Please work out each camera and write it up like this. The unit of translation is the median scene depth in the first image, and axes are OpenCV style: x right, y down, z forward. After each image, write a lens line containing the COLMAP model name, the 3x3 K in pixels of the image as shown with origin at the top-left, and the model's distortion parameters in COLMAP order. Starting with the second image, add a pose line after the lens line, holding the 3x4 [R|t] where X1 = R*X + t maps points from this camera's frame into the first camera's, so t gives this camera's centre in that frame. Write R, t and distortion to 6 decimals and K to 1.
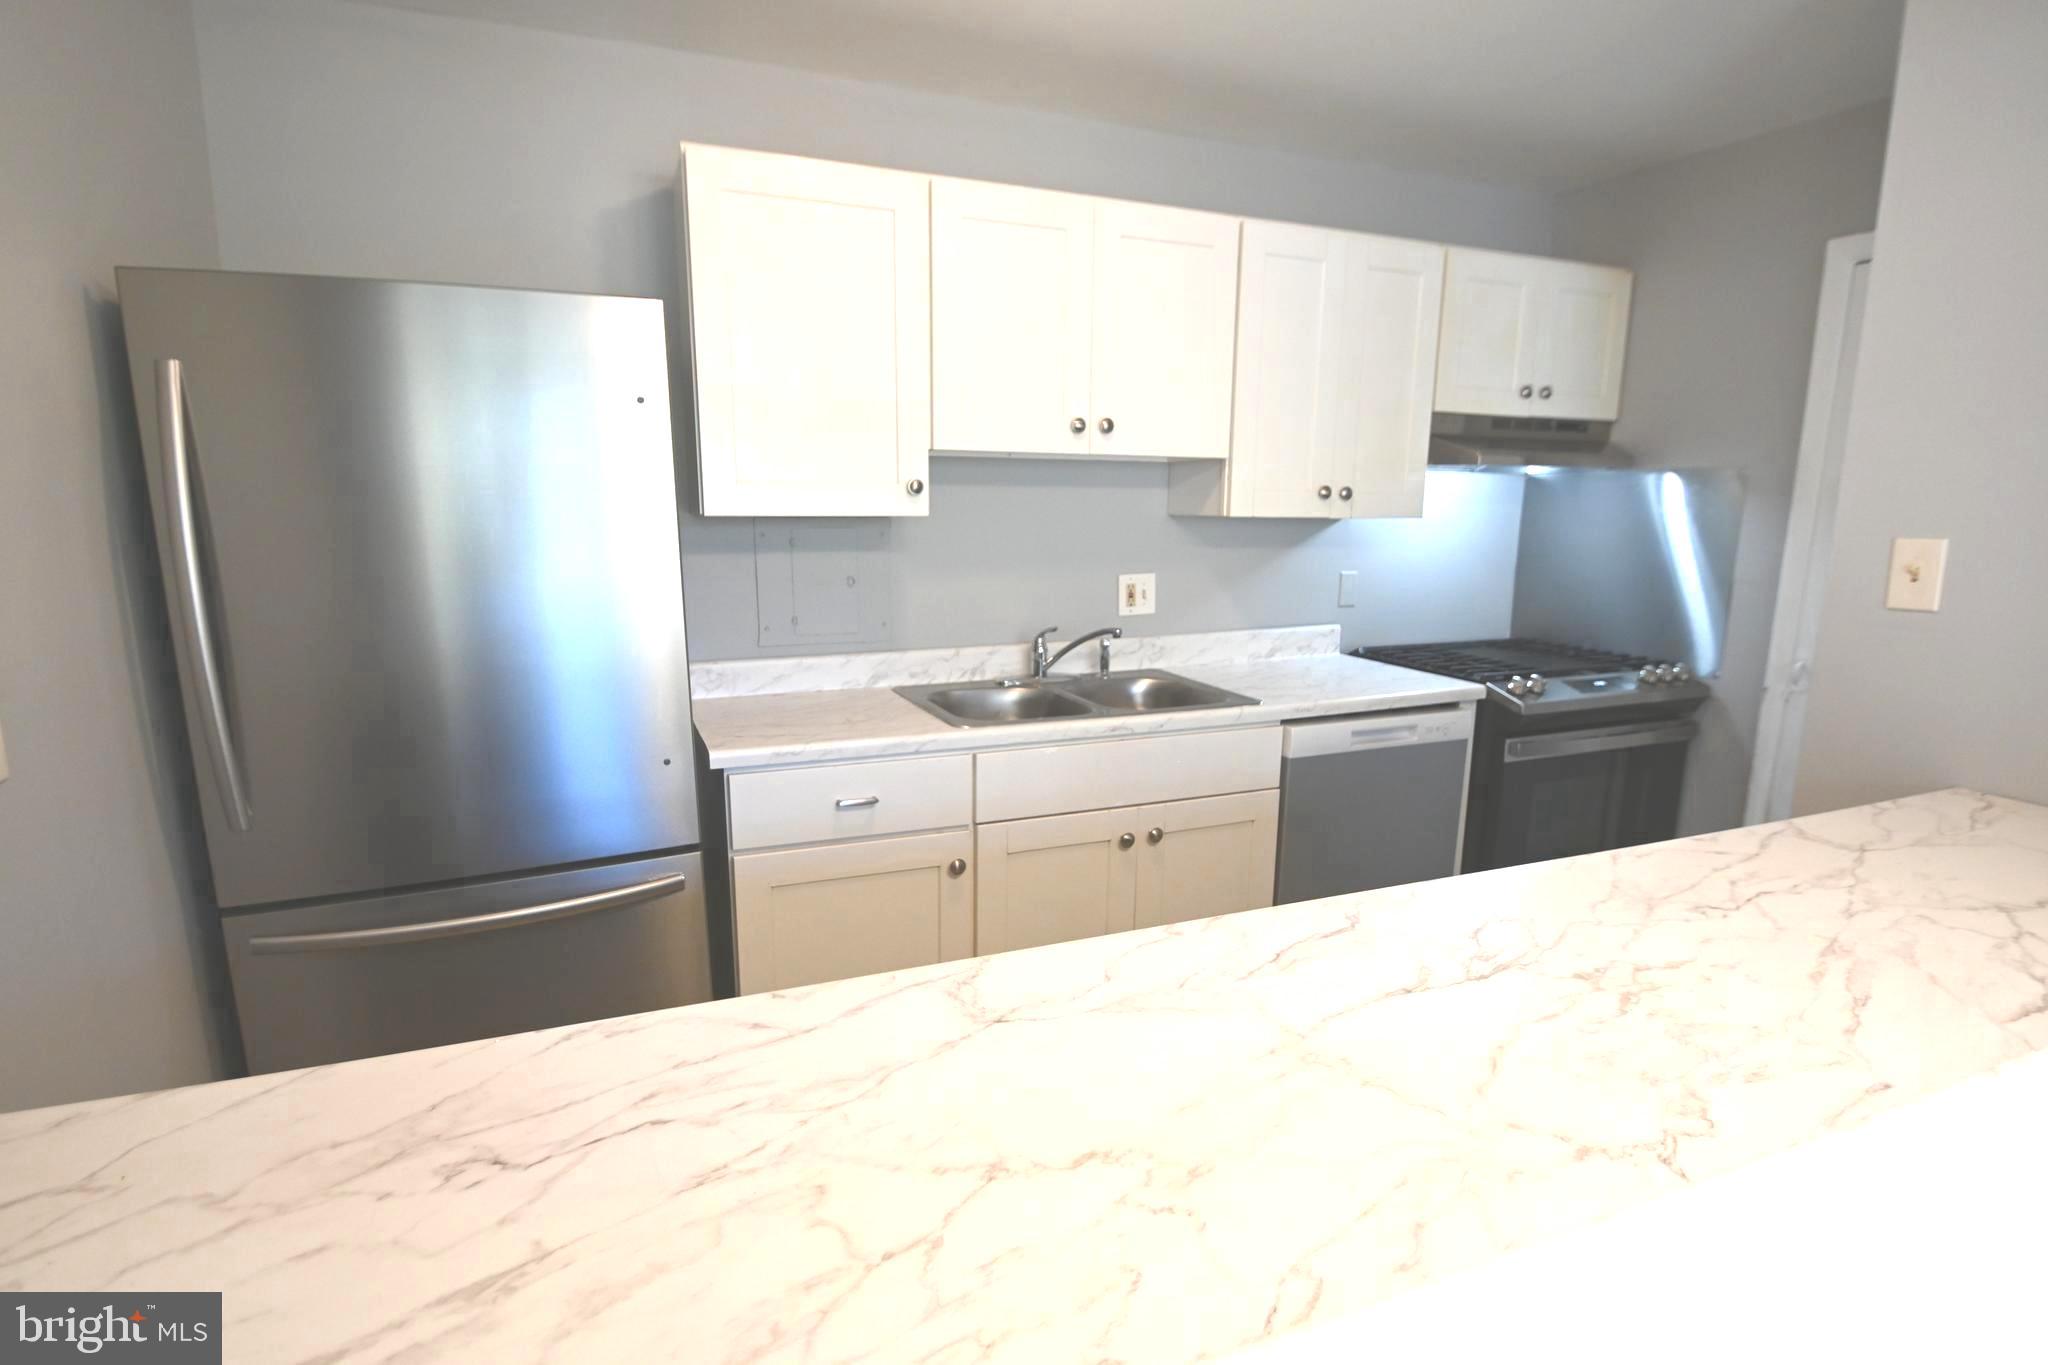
lens RADIAL K [[1015.3, 0, 1018.6], [0, 1015.3, 696.6], [0, 0, 1]] dist [-0.002945, -0.002729]
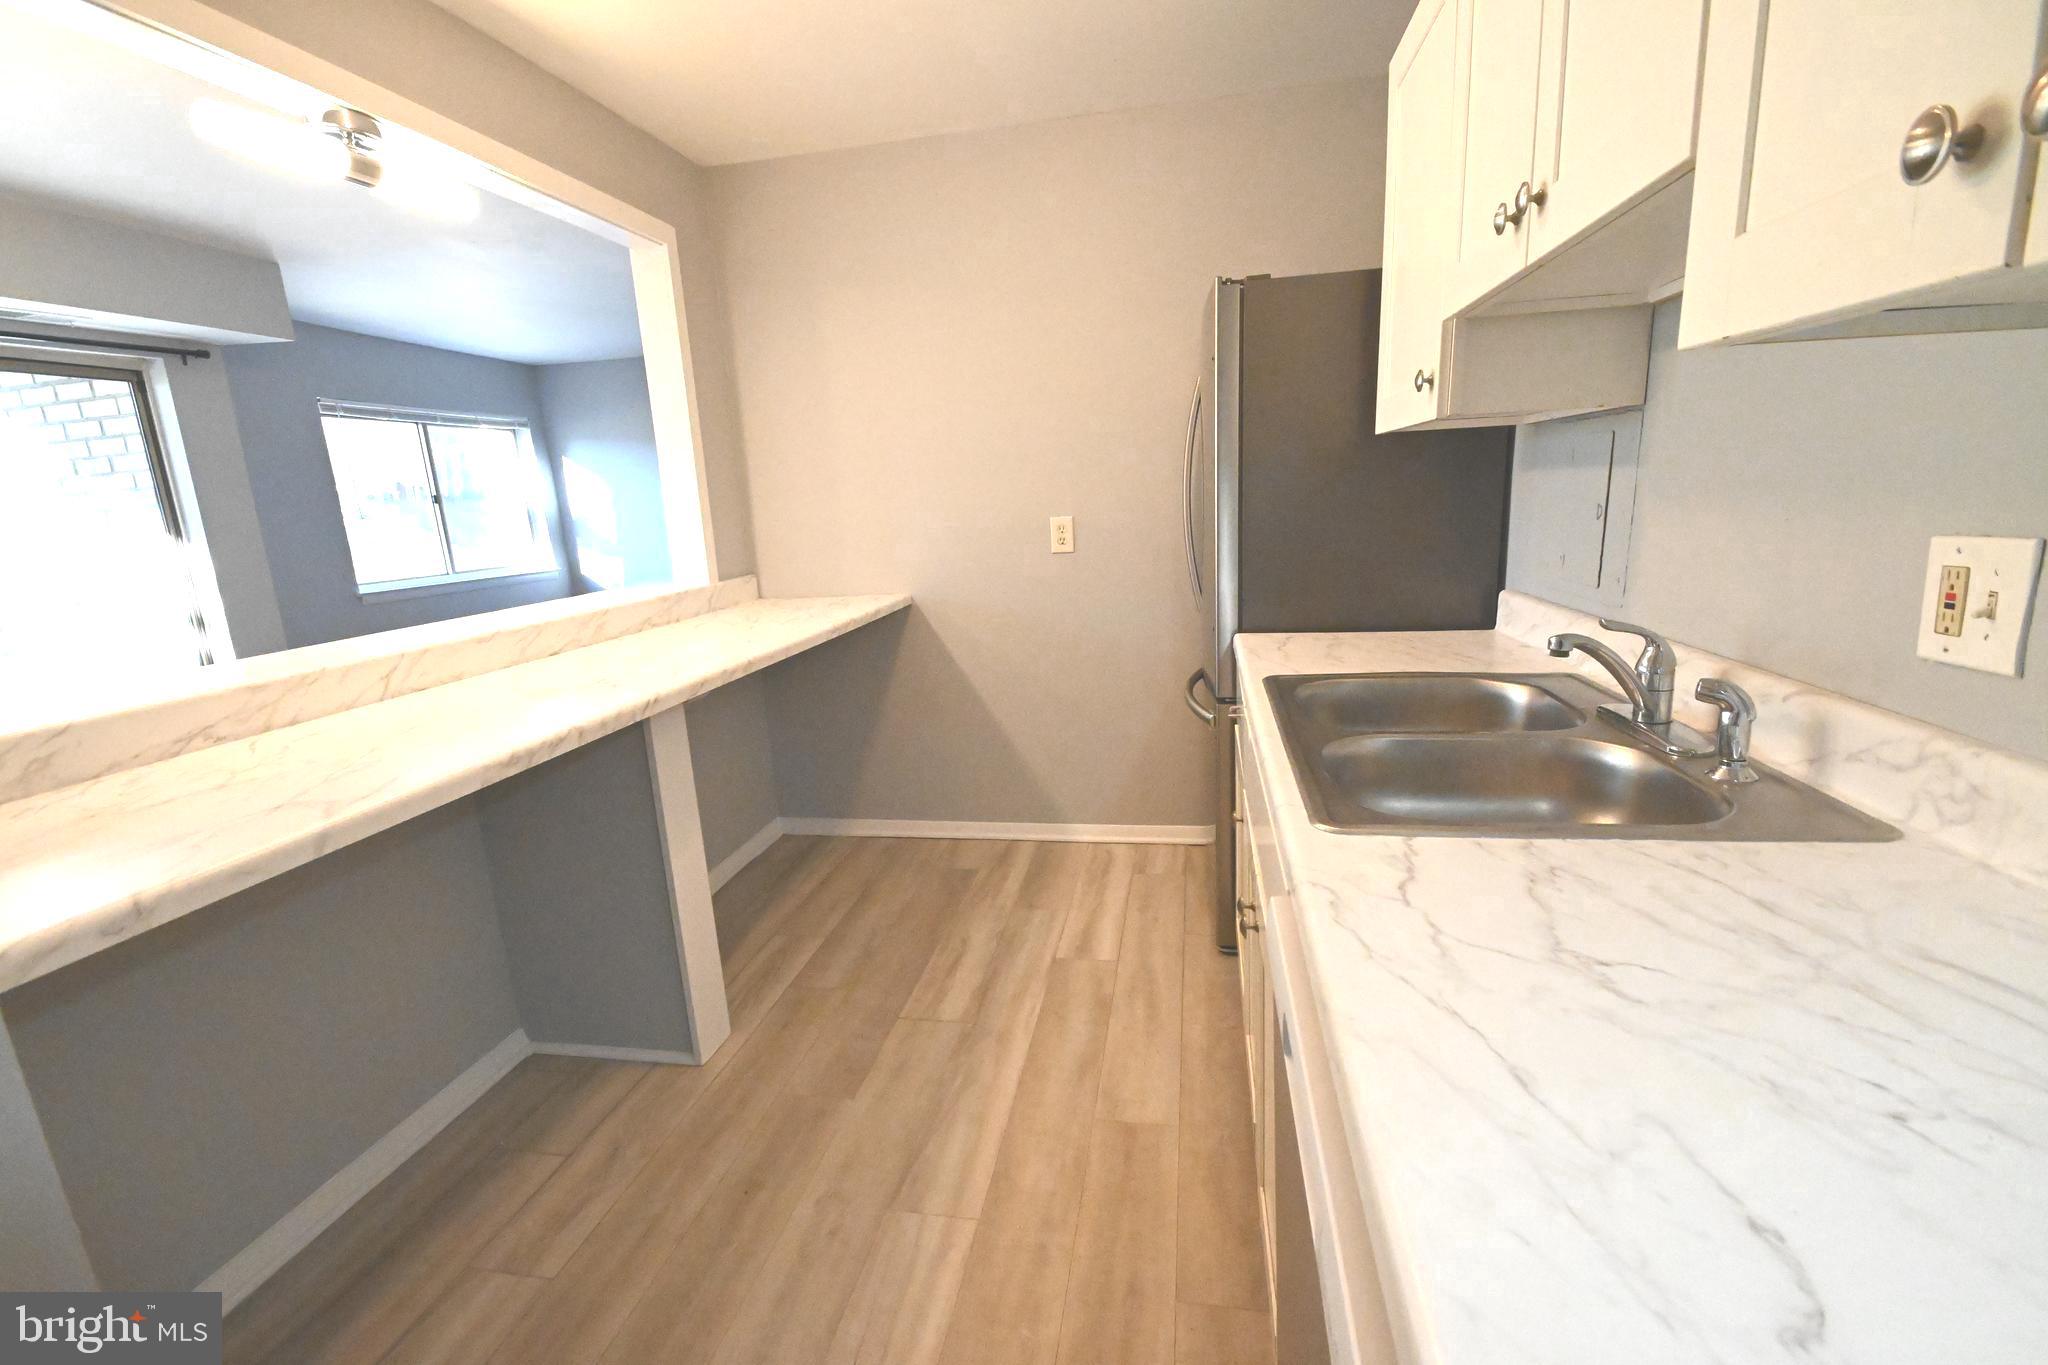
lens RADIAL K [[910.9, 0, 1013.4], [0, 910.9, 699.2], [0, 0, 1]] dist [-0.004157, -0.003131]
pose [[-0.549182, 0.207668, -0.809489, 0.515312], [-0.108908, 0.942588, 0.315700, -0.128182], [0.828576, 0.261537, -0.495036, 0.896946]]
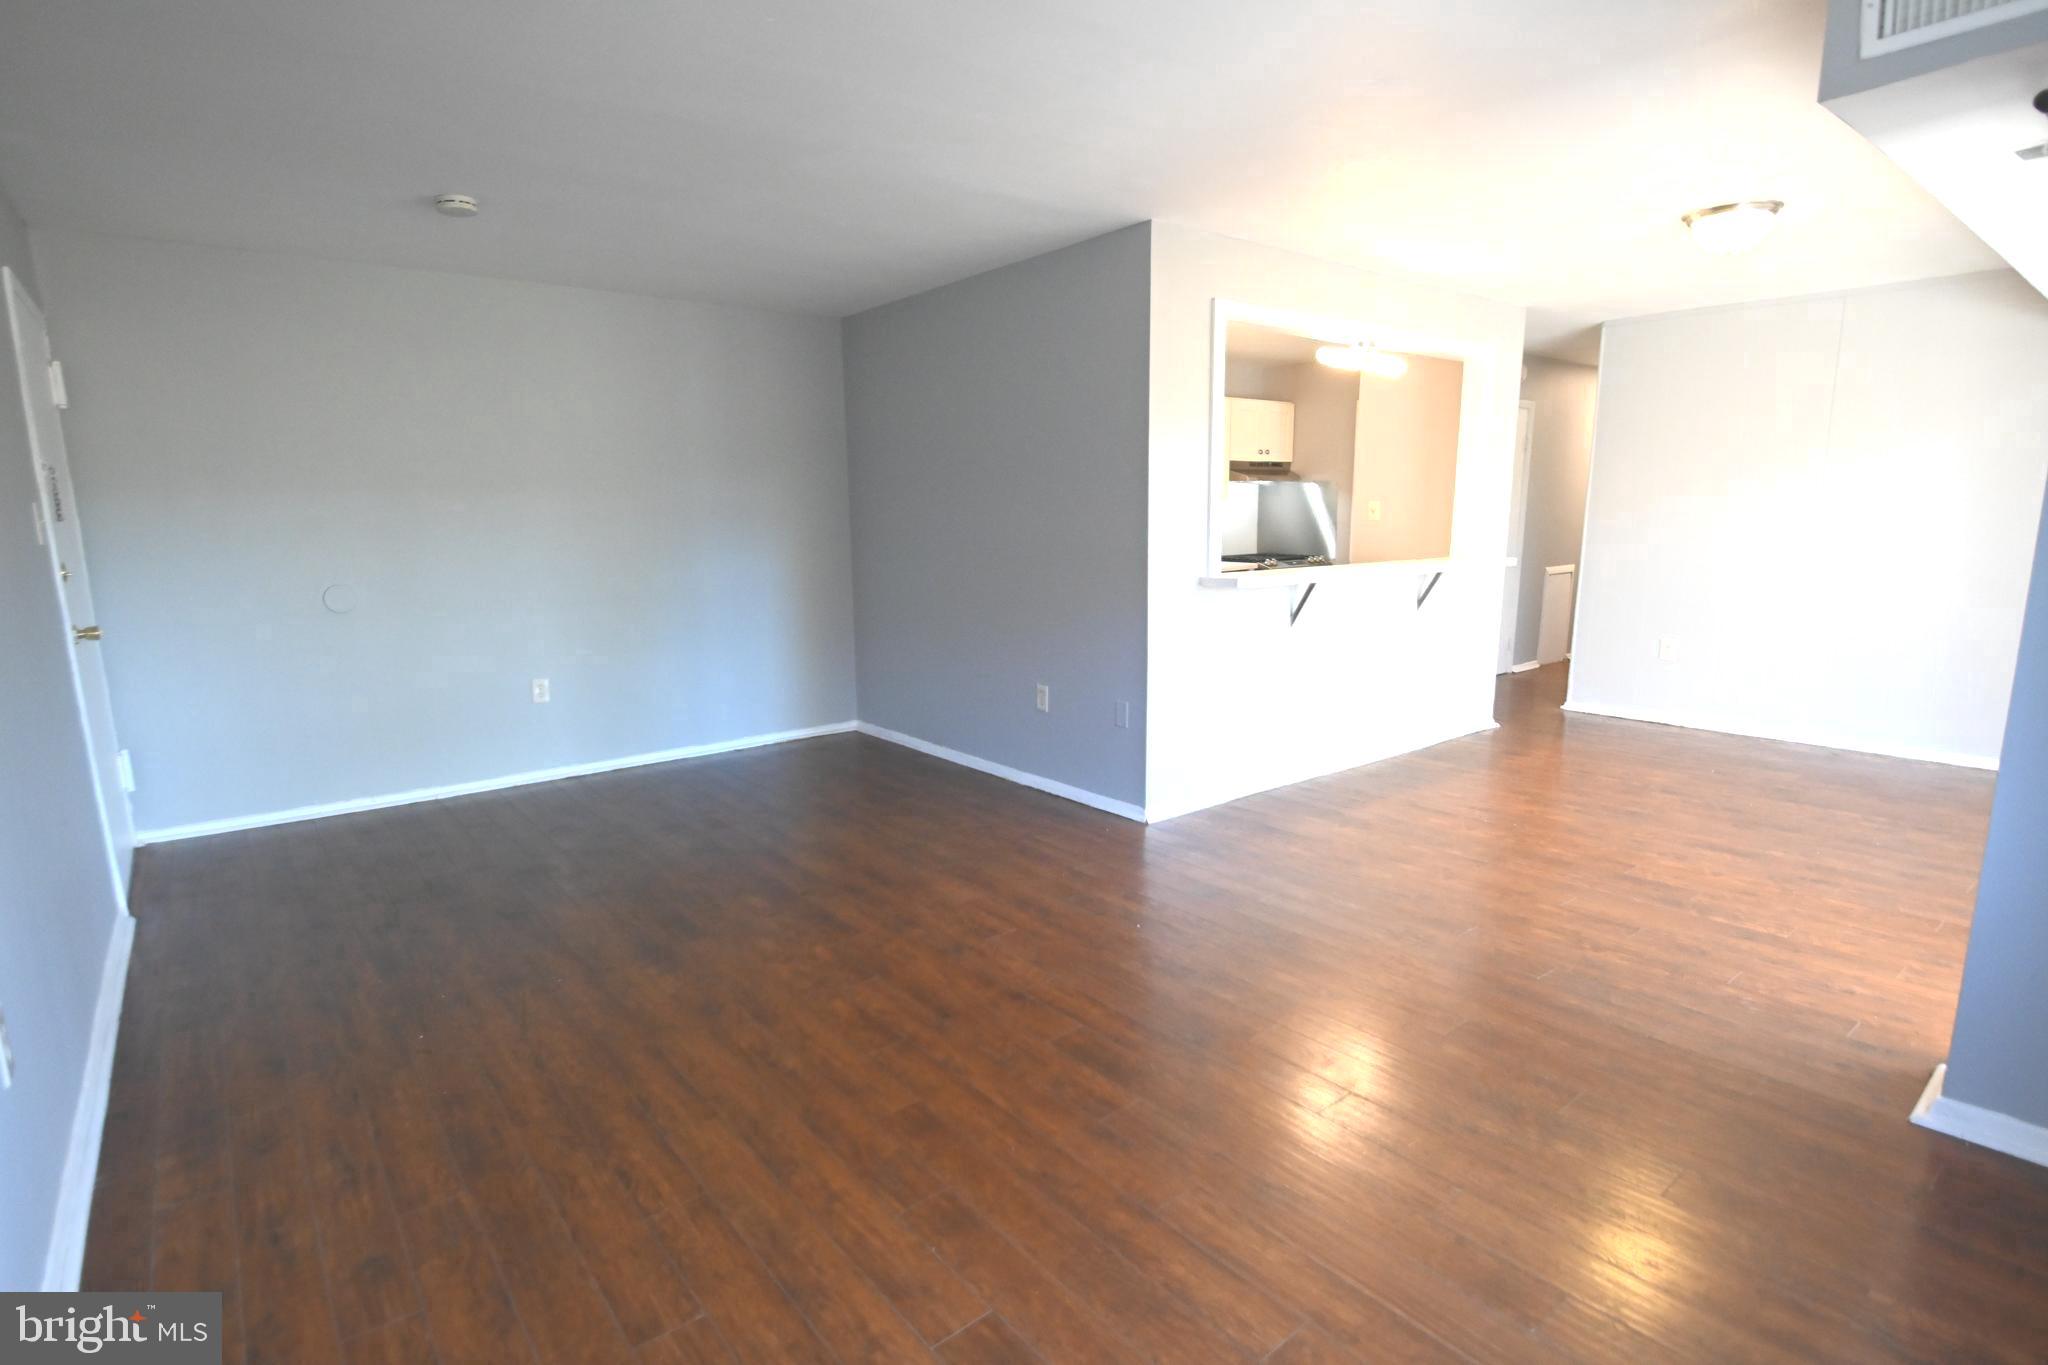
lens RADIAL K [[1015.3, 0, 1027.0], [0, 1015.3, 682.2], [0, 0, 1]] dist [-0.002945, -0.002729]
pose [[0.959416, -0.067947, 0.273686, -0.803981], [0.074333, 0.997149, -0.013016, 0.268255], [-0.272021, 0.032832, 0.961731, -1.282889]]
